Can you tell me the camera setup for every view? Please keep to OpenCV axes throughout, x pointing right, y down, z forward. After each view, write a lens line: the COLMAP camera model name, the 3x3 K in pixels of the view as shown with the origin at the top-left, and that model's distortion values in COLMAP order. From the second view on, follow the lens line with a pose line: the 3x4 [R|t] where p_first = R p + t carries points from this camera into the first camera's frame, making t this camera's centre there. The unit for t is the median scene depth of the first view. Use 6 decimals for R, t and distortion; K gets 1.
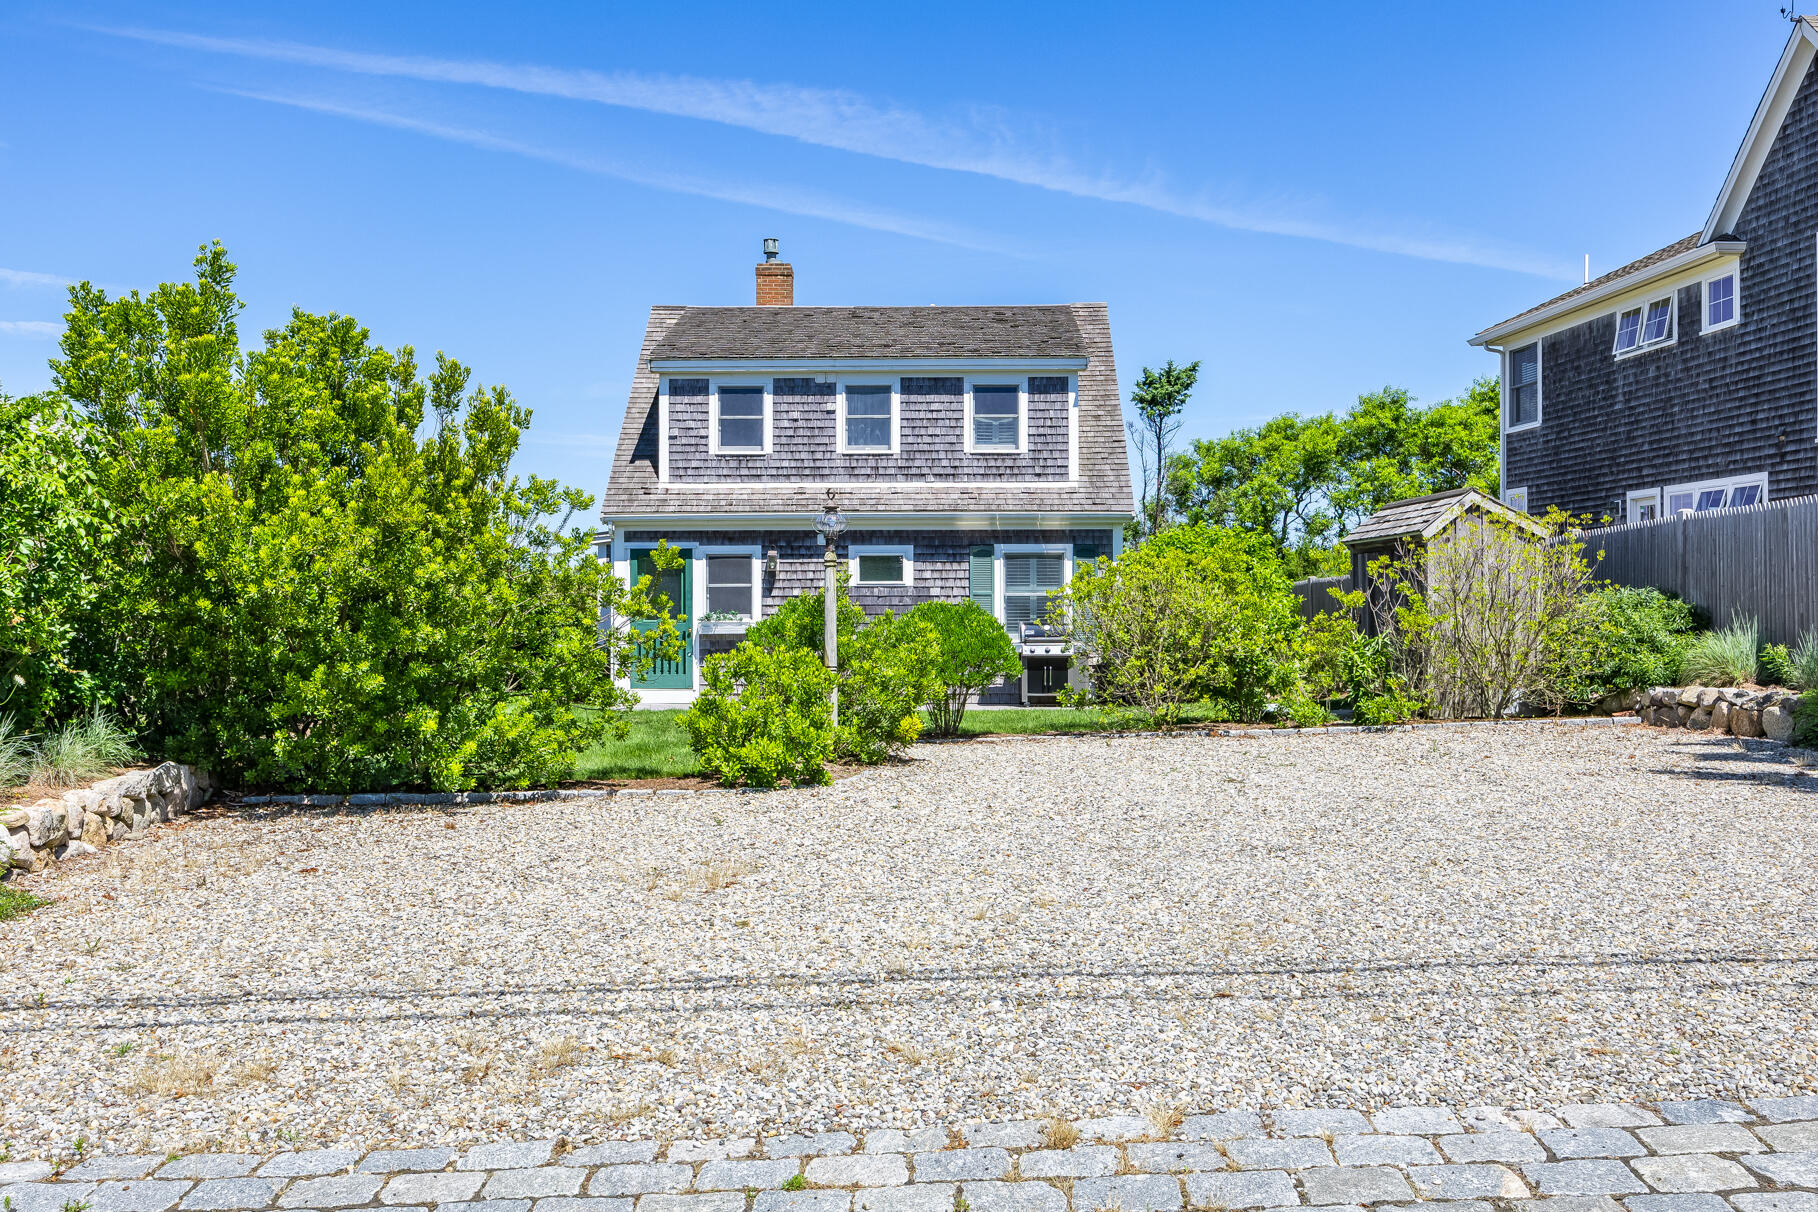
lens RADIAL K [[1626.7, 0, 905.0], [0, 1626.7, 607.2], [0, 0, 1]] dist [-0.000978, -0.000869]
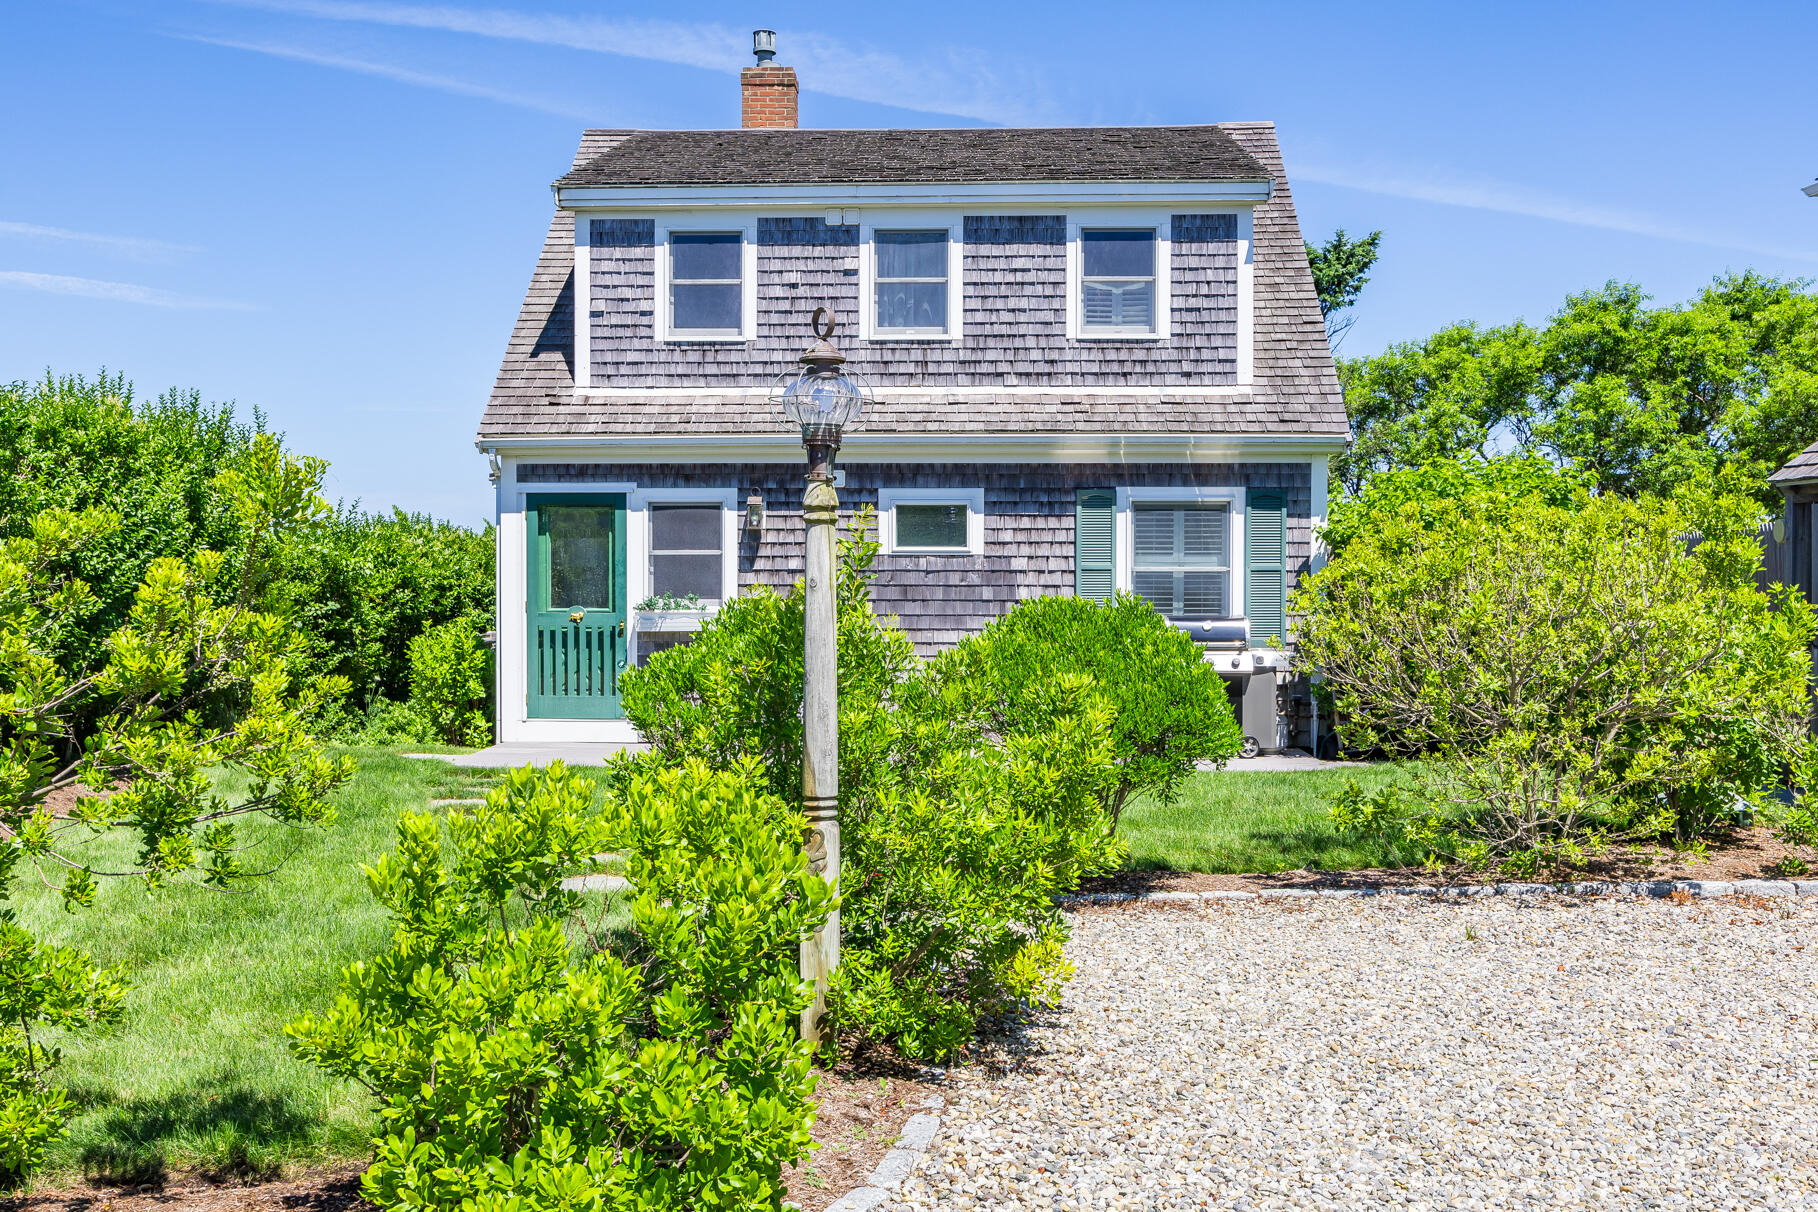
lens RADIAL K [[1840.8, 0, 909.8], [0, 1840.8, 601.7], [0, 0, 1]] dist [-0.023860, 0.000000]
pose [[0.999803, 0.003634, -0.019492, -0.009070], [-0.003285, 0.999834, 0.017911, -0.007525], [0.019554, -0.017843, 0.999650, 0.300123]]
